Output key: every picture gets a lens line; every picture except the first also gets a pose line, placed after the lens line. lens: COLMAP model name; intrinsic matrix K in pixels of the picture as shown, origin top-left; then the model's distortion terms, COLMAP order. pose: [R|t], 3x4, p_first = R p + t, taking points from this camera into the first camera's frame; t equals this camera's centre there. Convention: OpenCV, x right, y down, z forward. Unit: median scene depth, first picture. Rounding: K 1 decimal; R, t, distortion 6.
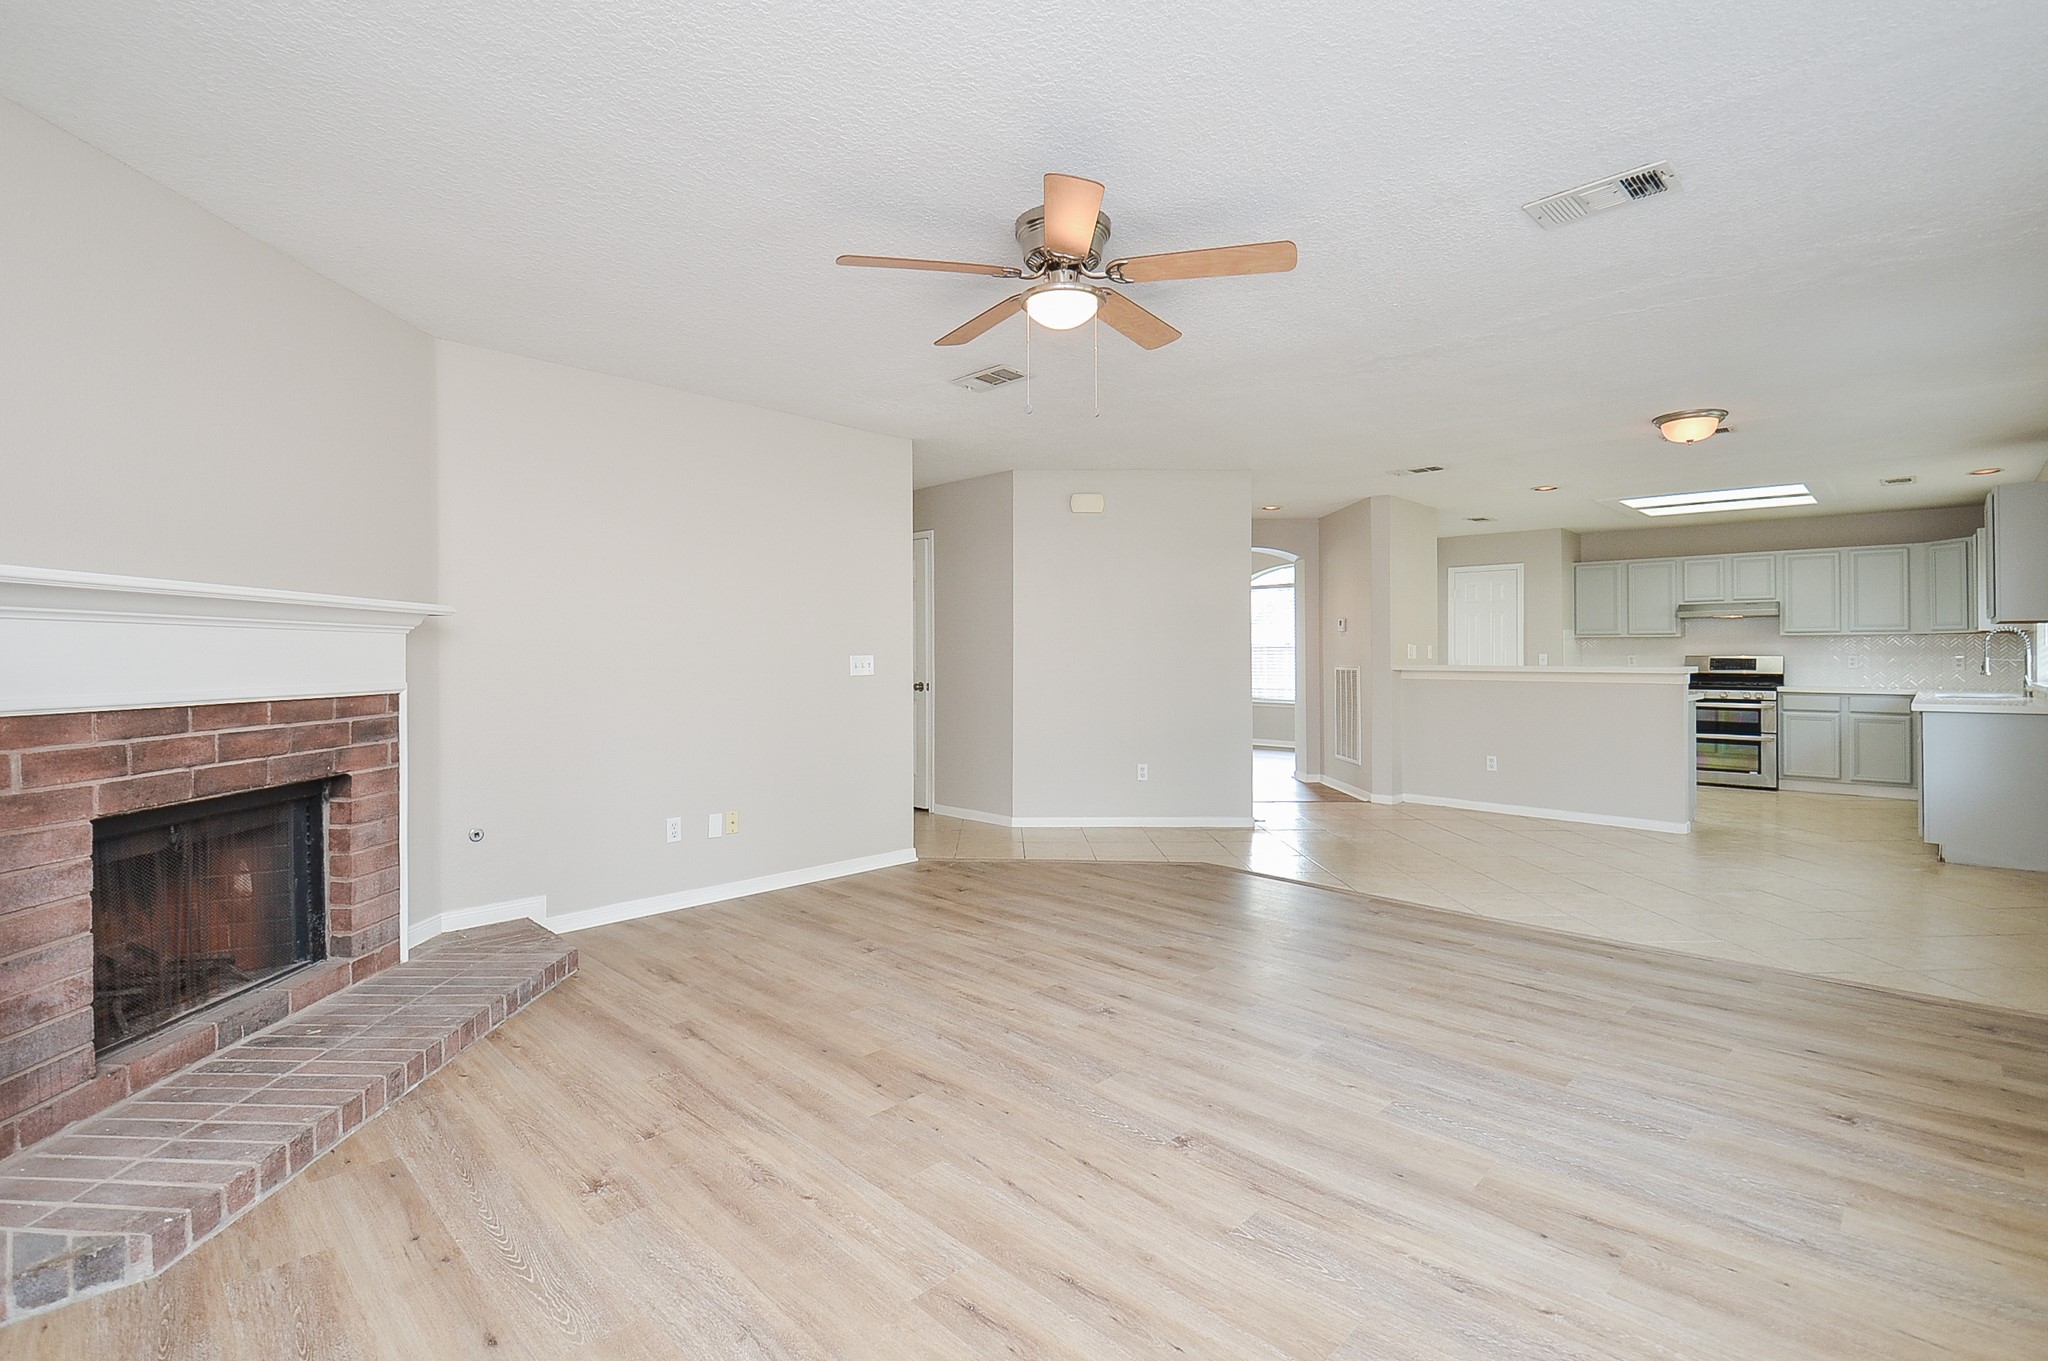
lens RADIAL K [[931.3, 0, 997.4], [0, 931.3, 656.1], [0, 0, 1]] dist [0.001087, -0.014789]
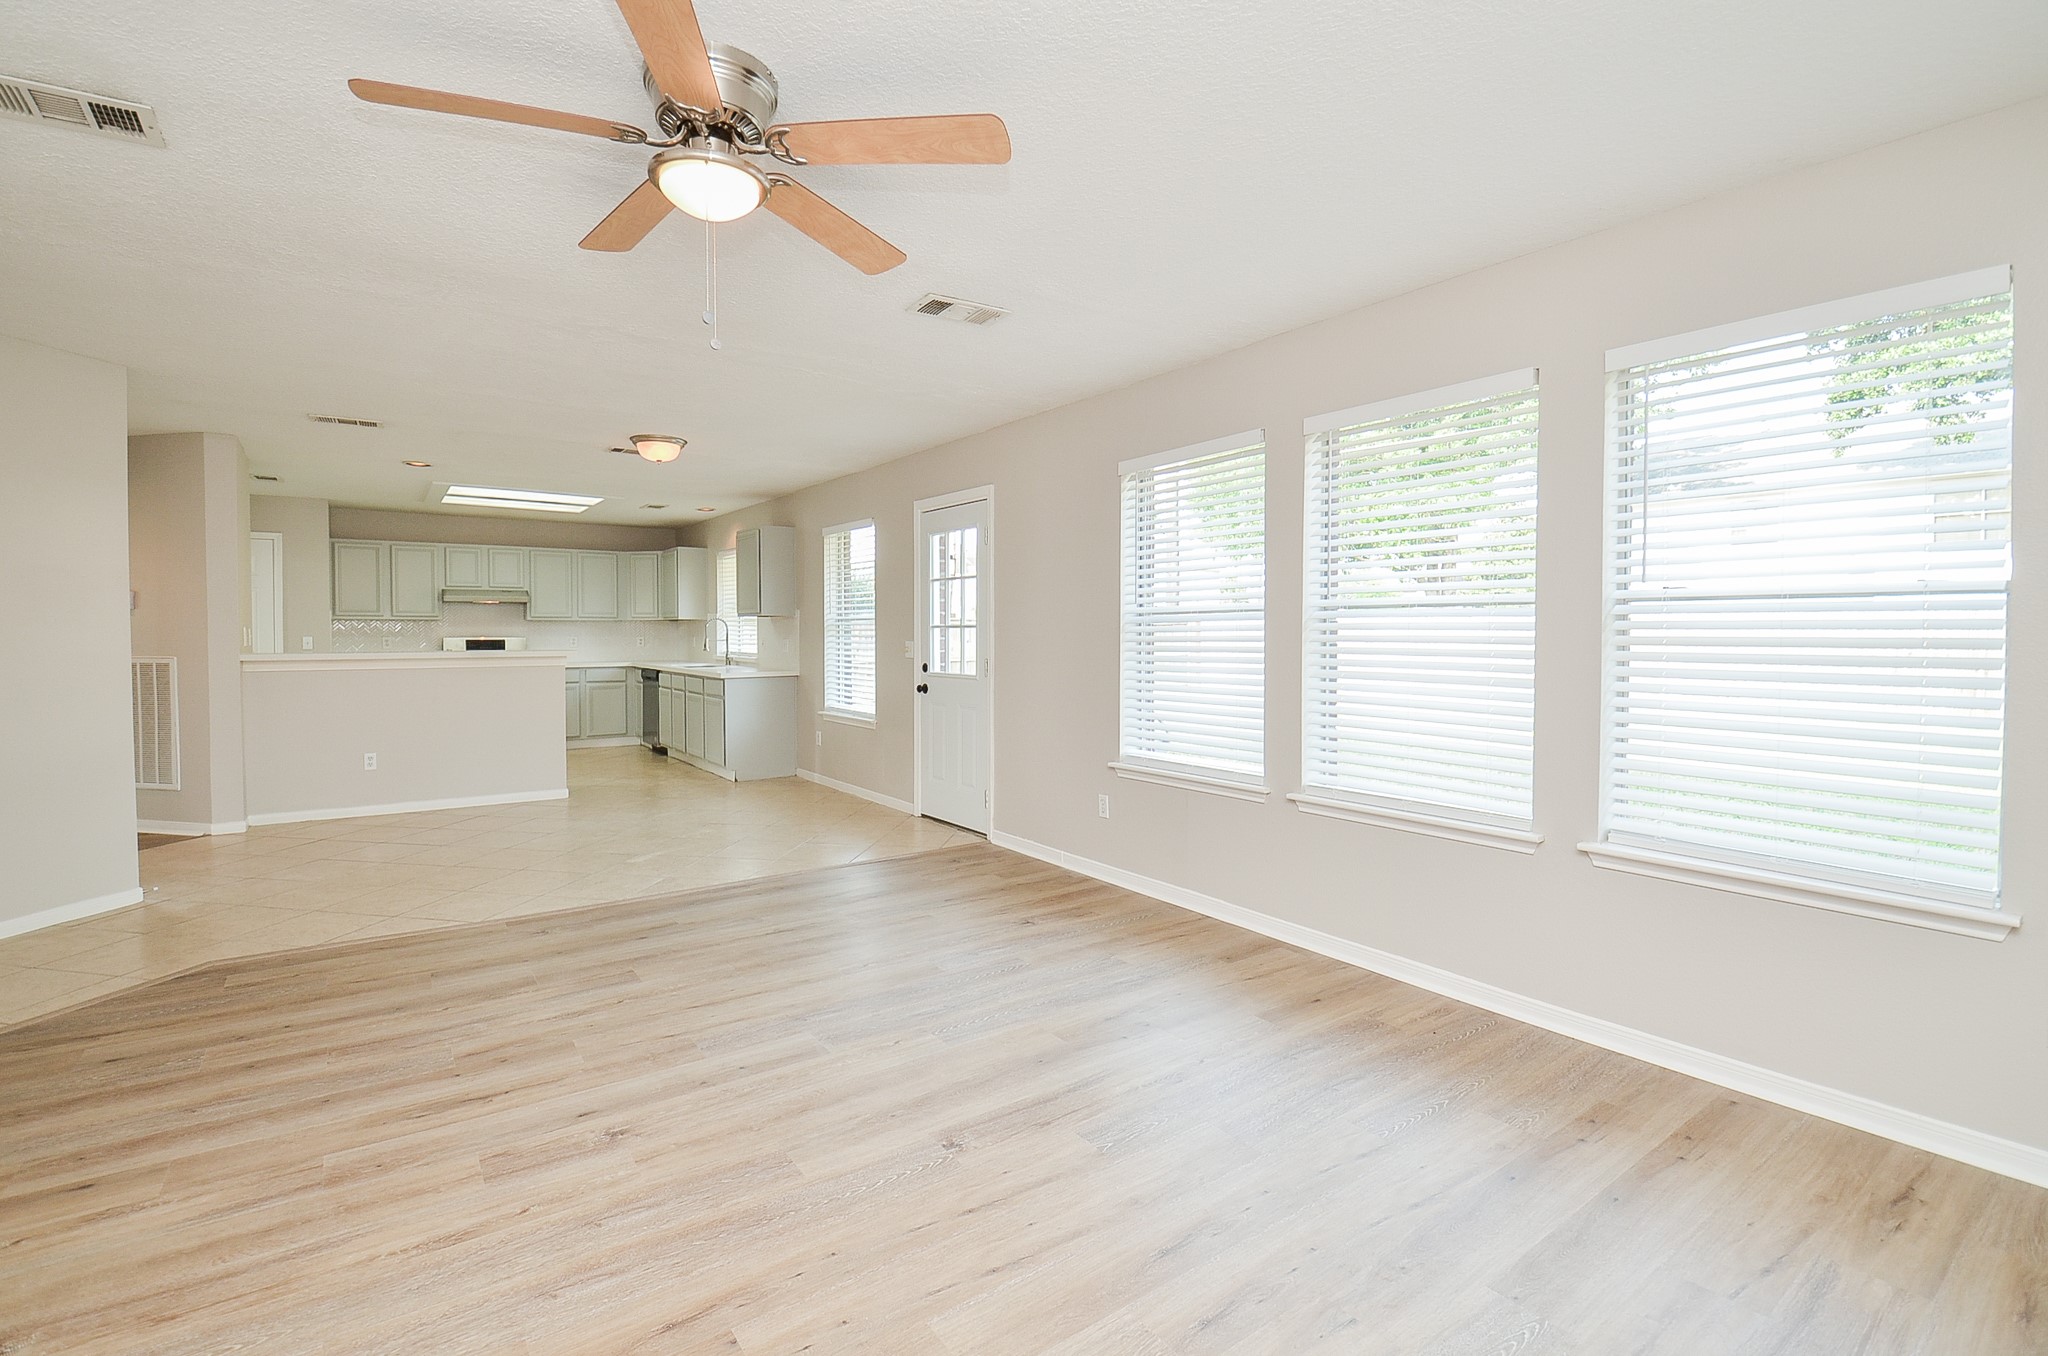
lens RADIAL K [[931.3, 0, 997.4], [0, 931.3, 653.6], [0, 0, 1]] dist [0.001087, -0.014789]
pose [[0.167008, -0.026249, 0.985606, -0.518114], [0.002002, 0.999653, 0.026283, -0.022624], [-0.985954, -0.002416, 0.167002, 0.530876]]
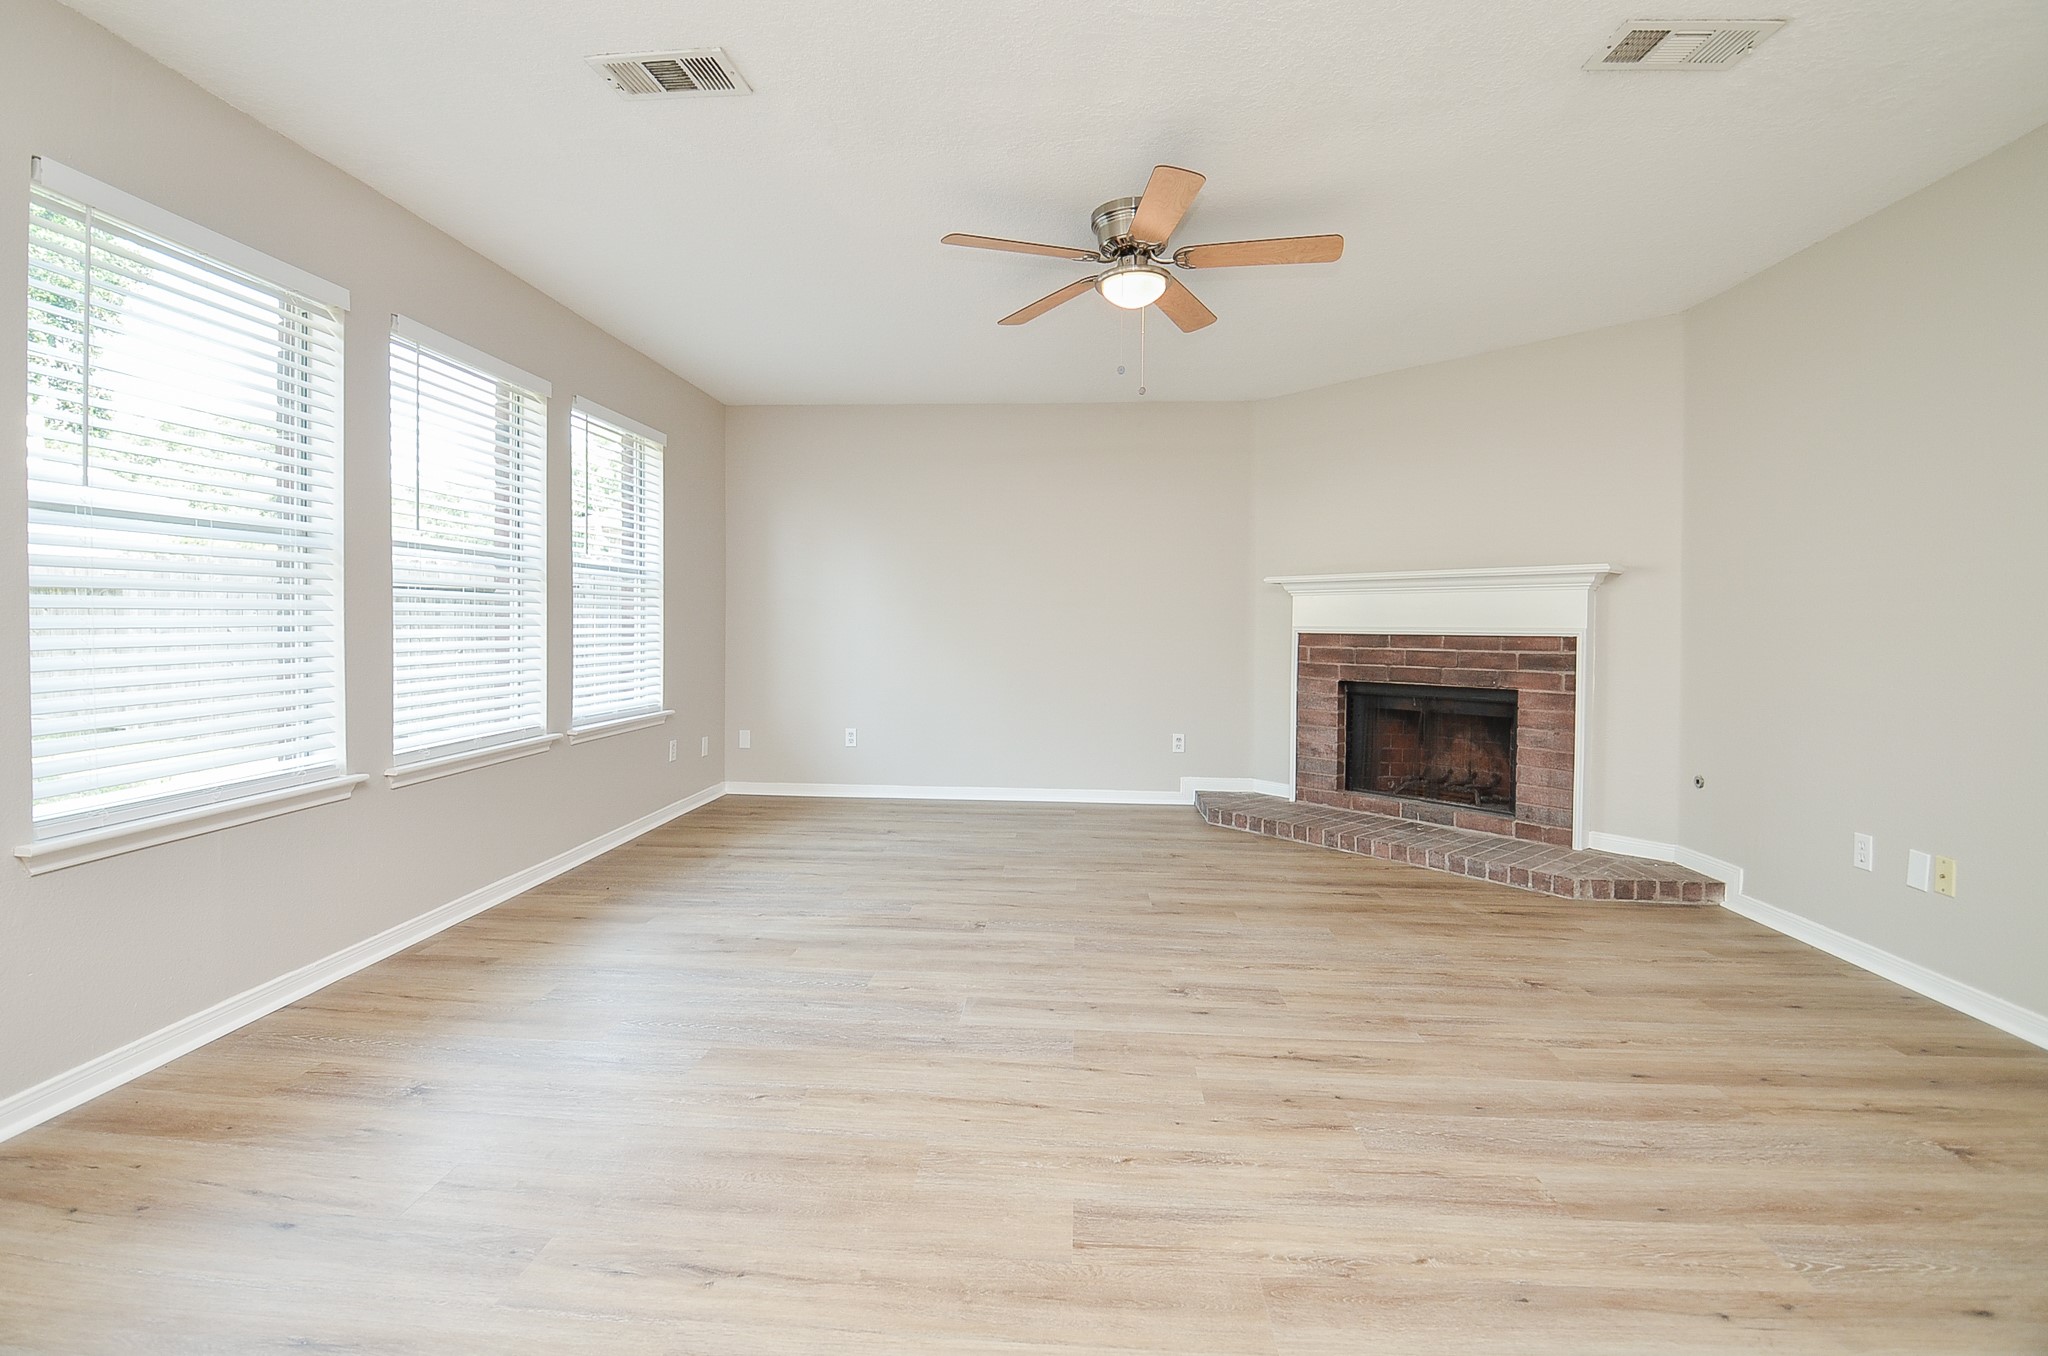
lens RADIAL K [[906.7, 0, 1030.7], [0, 906.7, 631.2], [0, 0, 1]] dist [-0.000854, -0.005889]
pose [[-0.734720, 0.001574, -0.678369, 0.754383], [-0.005611, 0.999949, 0.008397, 0.026692], [0.678347, 0.009976, -0.734674, 1.426838]]
